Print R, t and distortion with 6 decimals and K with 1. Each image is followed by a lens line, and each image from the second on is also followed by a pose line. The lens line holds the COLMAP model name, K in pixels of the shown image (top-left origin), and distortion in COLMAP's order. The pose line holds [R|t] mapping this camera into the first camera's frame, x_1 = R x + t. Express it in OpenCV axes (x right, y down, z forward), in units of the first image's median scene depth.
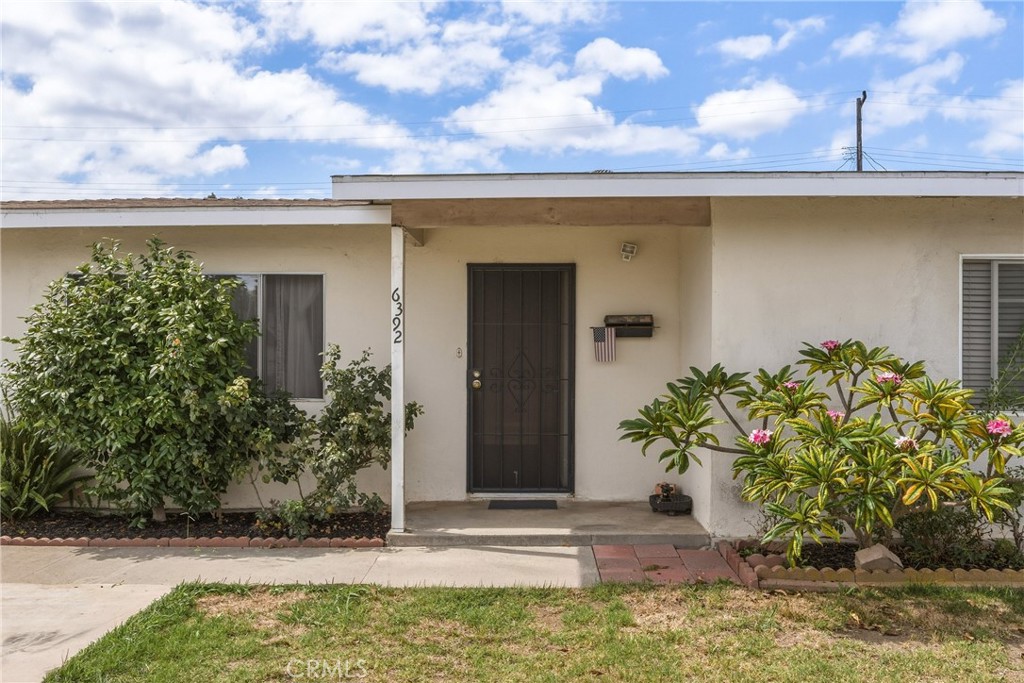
lens RADIAL K [[803.5, 0, 500.8], [0, 803.5, 342.8], [0, 0, 1]] dist [-0.000118, -0.001895]
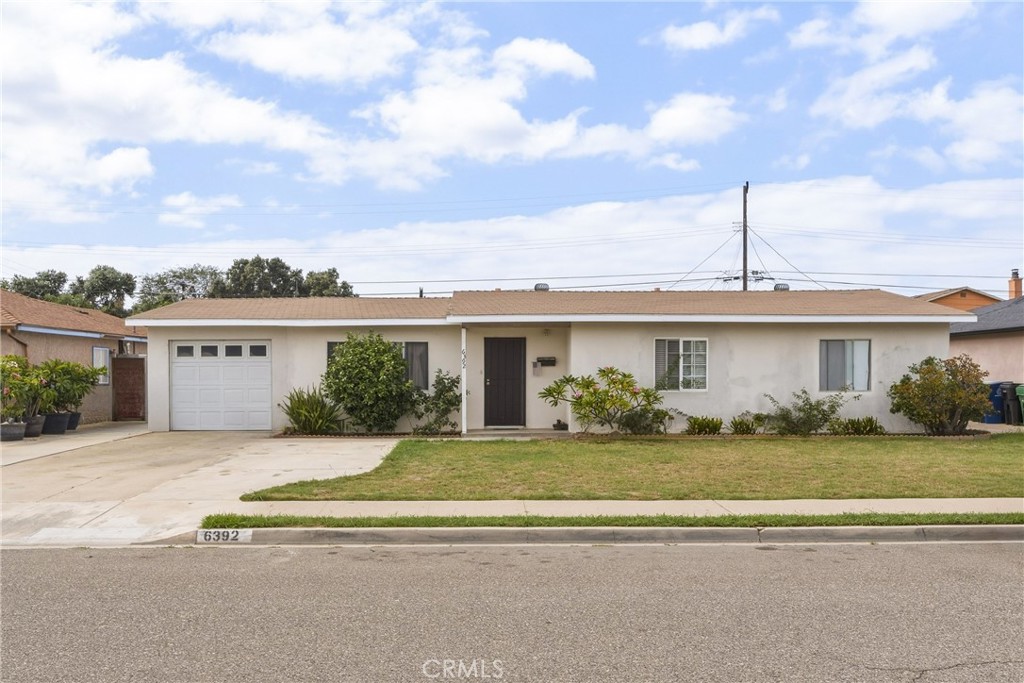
lens RADIAL K [[879.7, 0, 489.1], [0, 879.7, 341.2], [0, 0, 1]] dist [-0.002875, -0.005160]
pose [[0.999475, -0.001025, 0.032378, -0.116814], [0.002054, 0.999493, -0.031769, 0.003537], [-0.032329, 0.031819, 0.998971, -1.812386]]
